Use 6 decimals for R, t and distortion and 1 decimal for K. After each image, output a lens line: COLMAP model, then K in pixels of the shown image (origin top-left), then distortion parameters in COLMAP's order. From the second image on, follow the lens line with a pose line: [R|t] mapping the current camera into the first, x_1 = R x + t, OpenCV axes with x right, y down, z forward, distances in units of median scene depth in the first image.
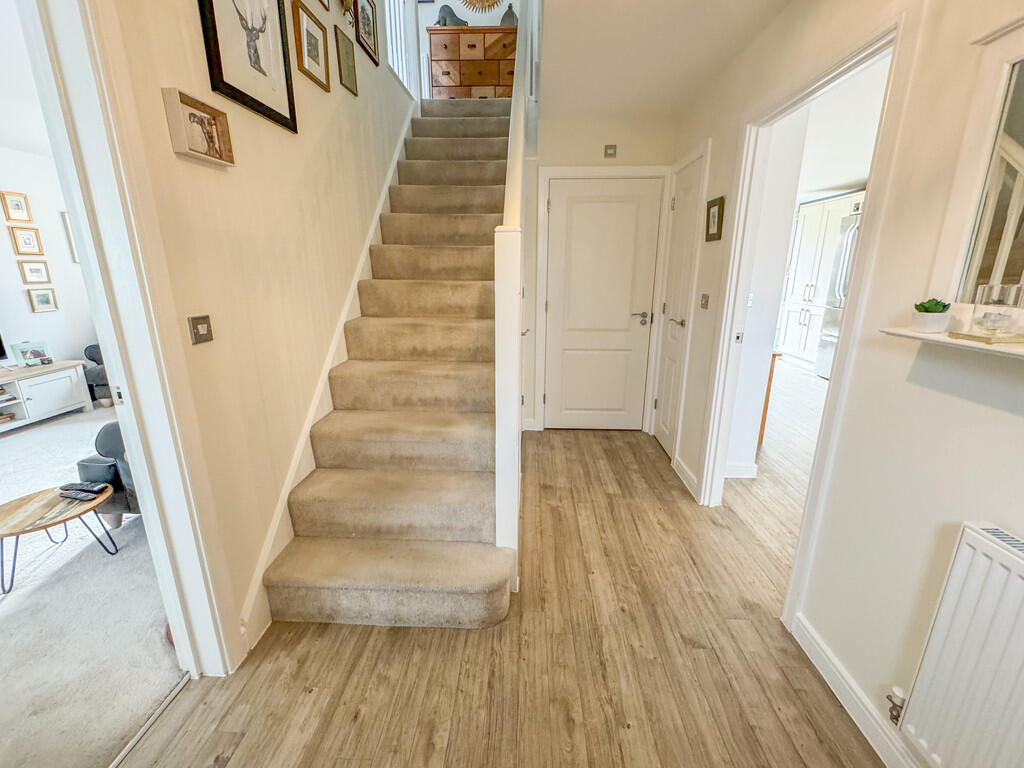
lens RADIAL K [[428.7, 0, 514.7], [0, 428.7, 384.3], [0, 0, 1]] dist [-0.001464, 0.000340]
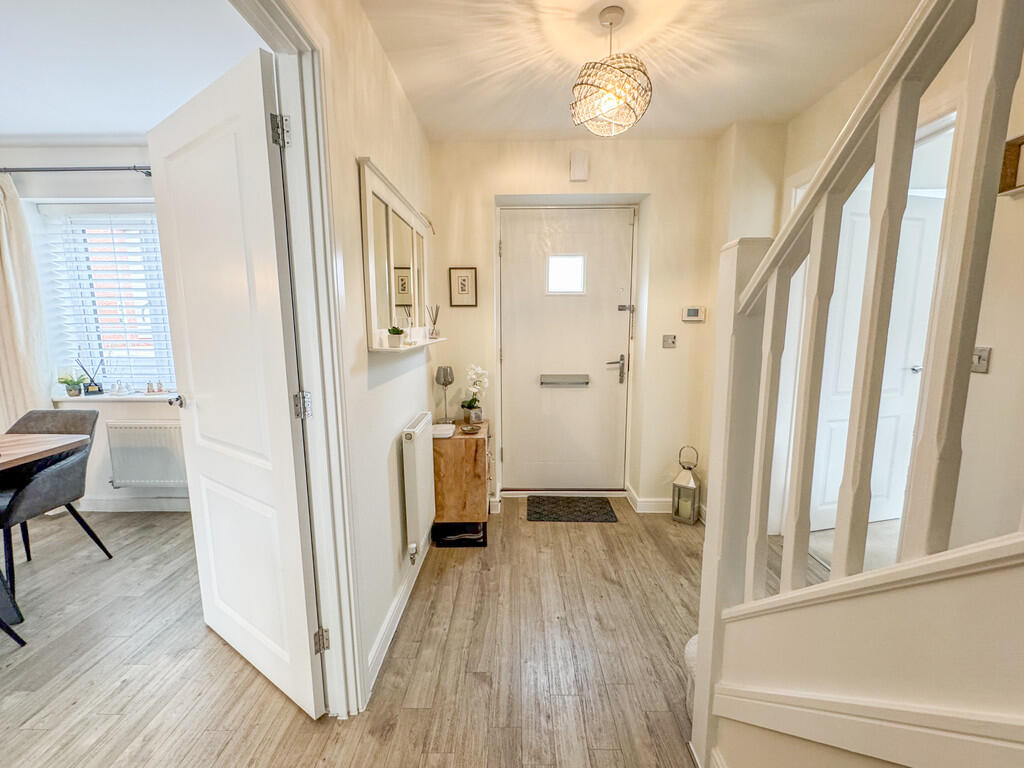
lens RADIAL K [[428.7, 0, 514.7], [0, 428.7, 384.3], [0, 0, 1]] dist [-0.001464, 0.000340]
pose [[-0.999312, 0.009639, -0.035809, 0.398990], [-0.005343, 0.918121, 0.396263, -0.436437], [0.036697, 0.396182, -0.917438, 1.757396]]
